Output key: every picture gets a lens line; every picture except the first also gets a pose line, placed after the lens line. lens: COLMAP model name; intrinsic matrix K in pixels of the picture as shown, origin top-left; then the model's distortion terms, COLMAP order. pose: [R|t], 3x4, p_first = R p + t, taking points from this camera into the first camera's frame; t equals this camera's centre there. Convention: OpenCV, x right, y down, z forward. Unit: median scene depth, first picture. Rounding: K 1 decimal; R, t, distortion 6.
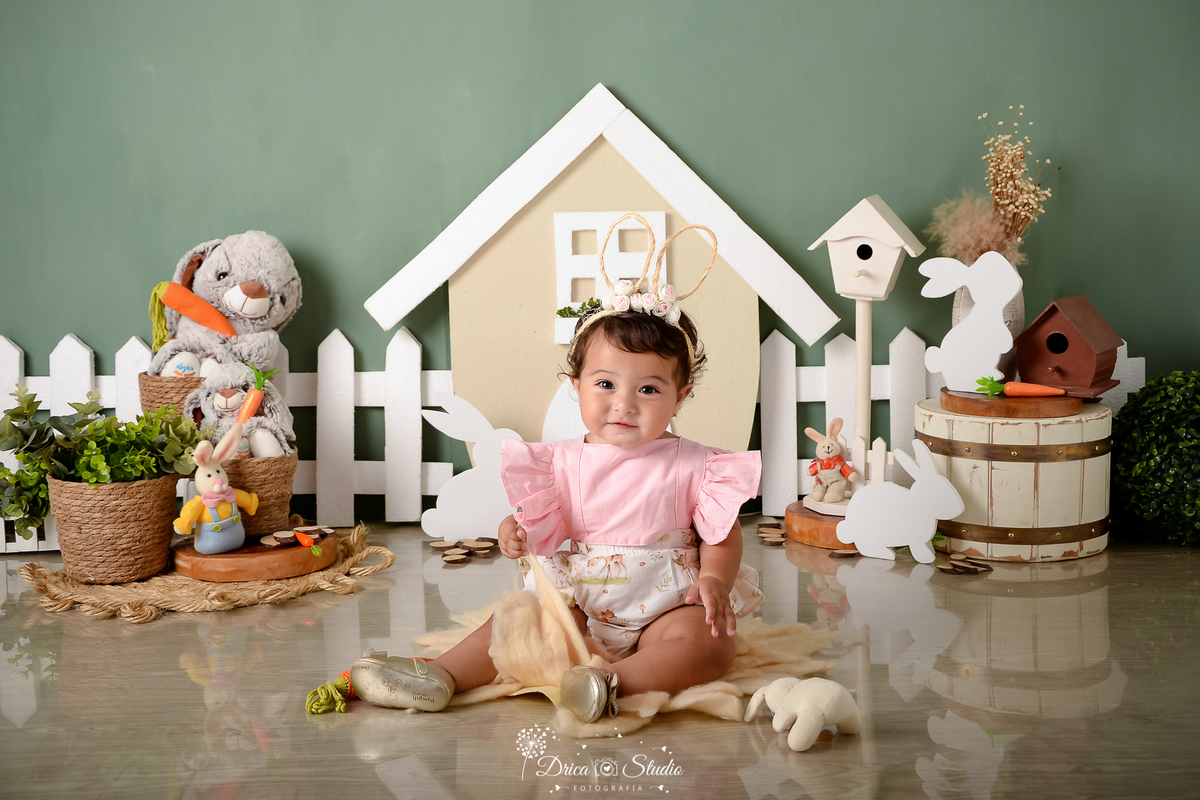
lens RADIAL K [[1578.9, 0, 607.5], [0, 1578.9, 391.9], [0, 0, 1]] dist [0.168925, 0.000000]
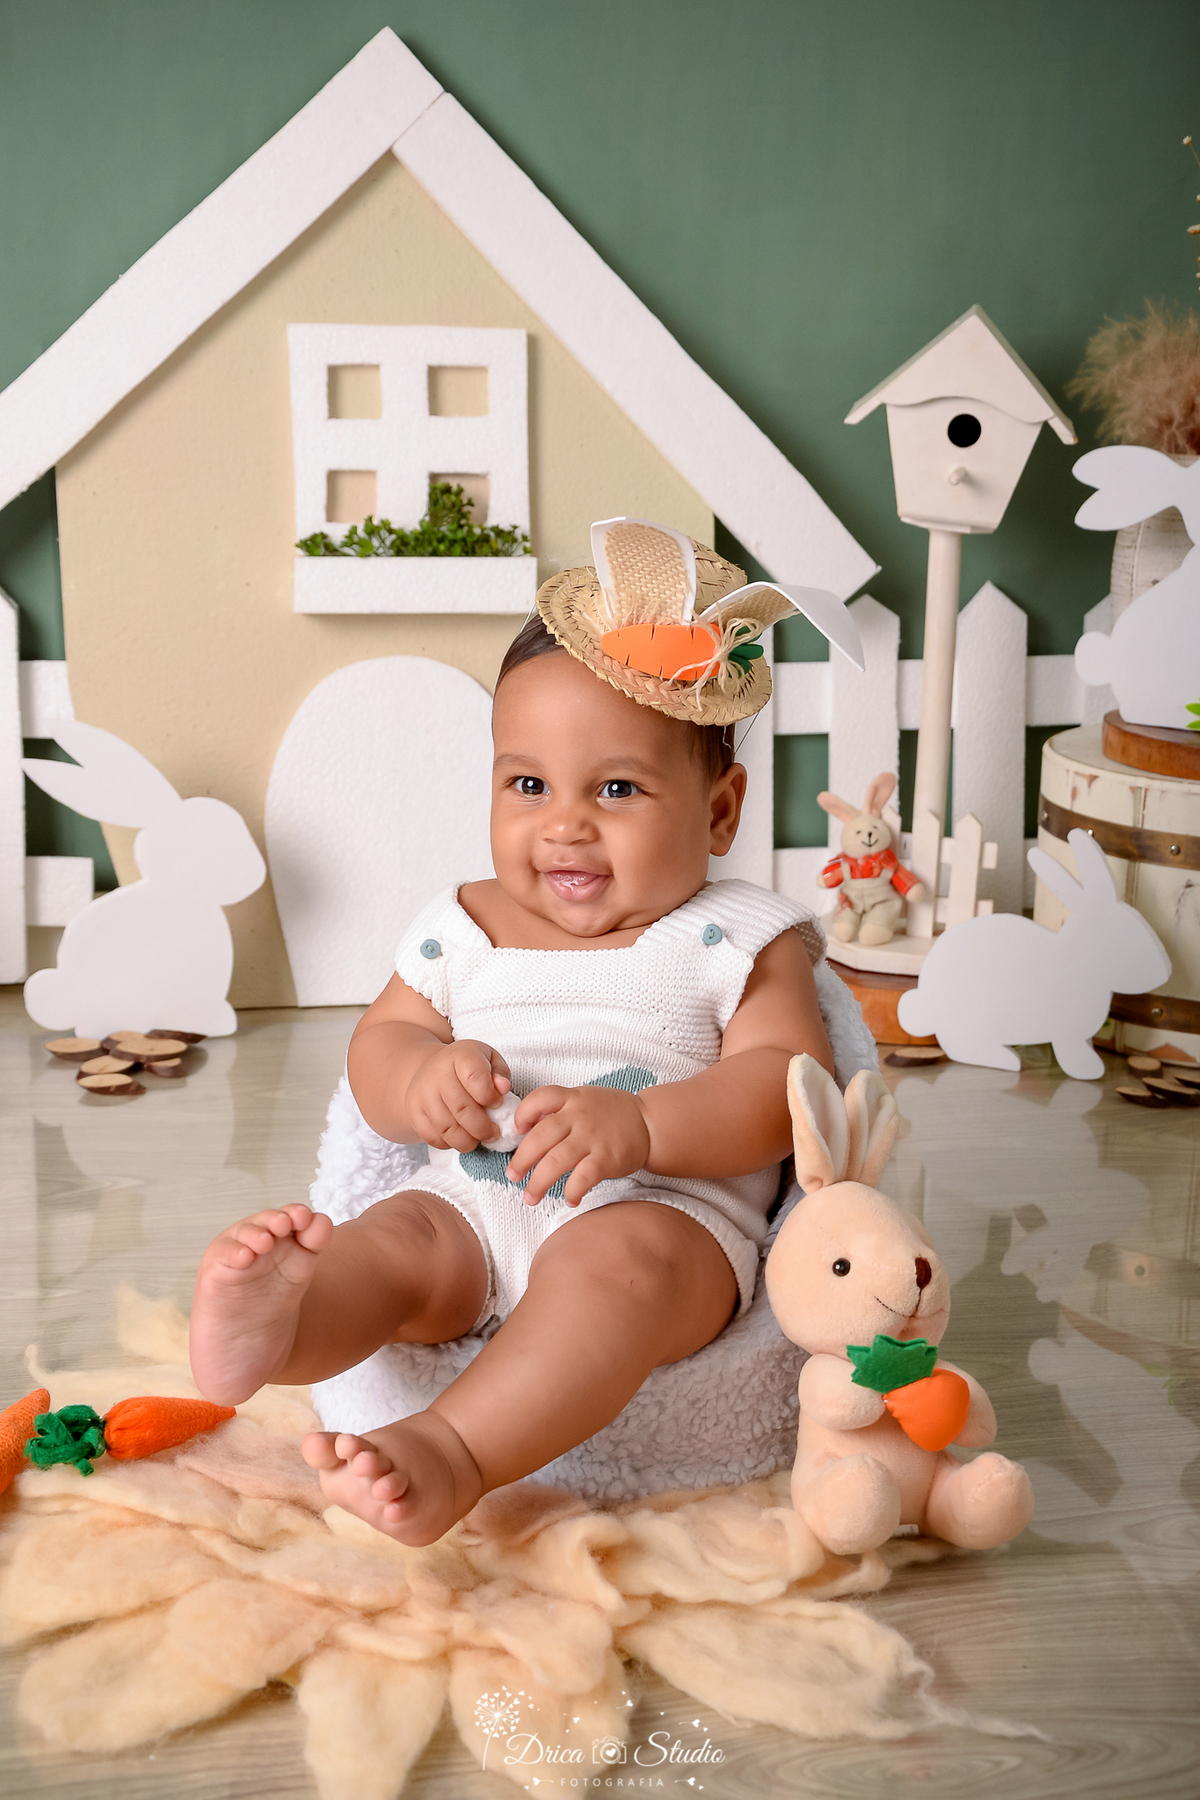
lens RADIAL K [[2559.8, 0, 579.3], [0, 2559.8, 910.1], [0, 0, 1]] dist [0.238258, 0.000000]
pose [[0.986026, -0.009886, 0.166300, -0.084838], [-0.010024, 0.992908, 0.118462, -0.036627], [-0.166292, -0.118473, 0.978934, 0.242850]]
